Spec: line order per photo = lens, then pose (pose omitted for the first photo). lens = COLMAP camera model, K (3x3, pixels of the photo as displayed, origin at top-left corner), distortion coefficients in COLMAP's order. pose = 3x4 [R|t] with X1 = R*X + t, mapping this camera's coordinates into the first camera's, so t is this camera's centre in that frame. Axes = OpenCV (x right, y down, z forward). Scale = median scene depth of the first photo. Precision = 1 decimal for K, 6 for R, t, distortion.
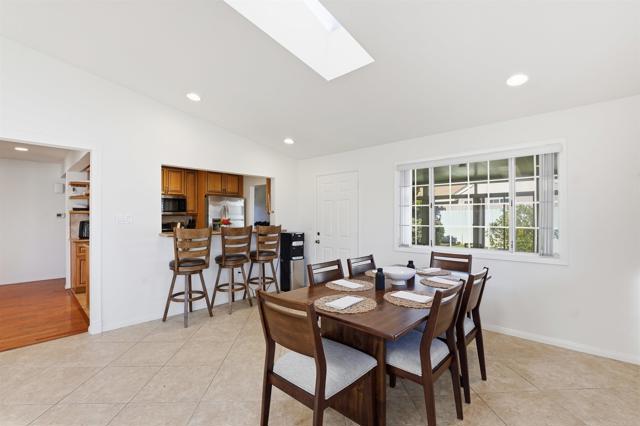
lens RADIAL K [[283.6, 0, 319.4], [0, 283.6, 212.8], [0, 0, 1]] dist [-0.013498, 0.000081]
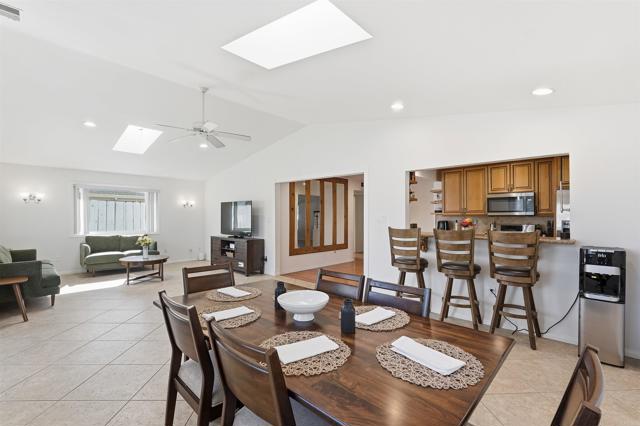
lens RADIAL K [[283.6, 0, 317.3], [0, 283.6, 216.3], [0, 0, 1]] dist [-0.013498, 0.000081]
pose [[0.001257, -0.002531, -0.999996, 0.418331], [0.007837, 0.999966, -0.002521, 0.008056], [0.999968, -0.007834, 0.001277, 0.462004]]
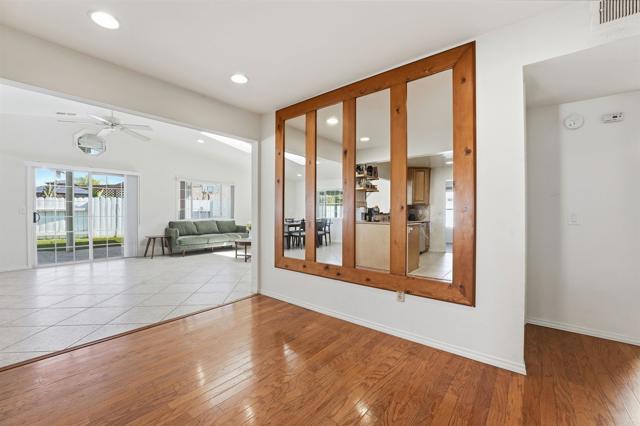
lens RADIAL K [[261.6, 0, 317.7], [0, 261.6, 211.6], [0, 0, 1]] dist [-0.019631, -0.000161]
pose [[-0.997124, -0.002916, -0.075725, -0.949881], [-0.001932, 0.999913, -0.013067, 0.054682], [0.075757, -0.012883, -0.997043, 1.003866]]
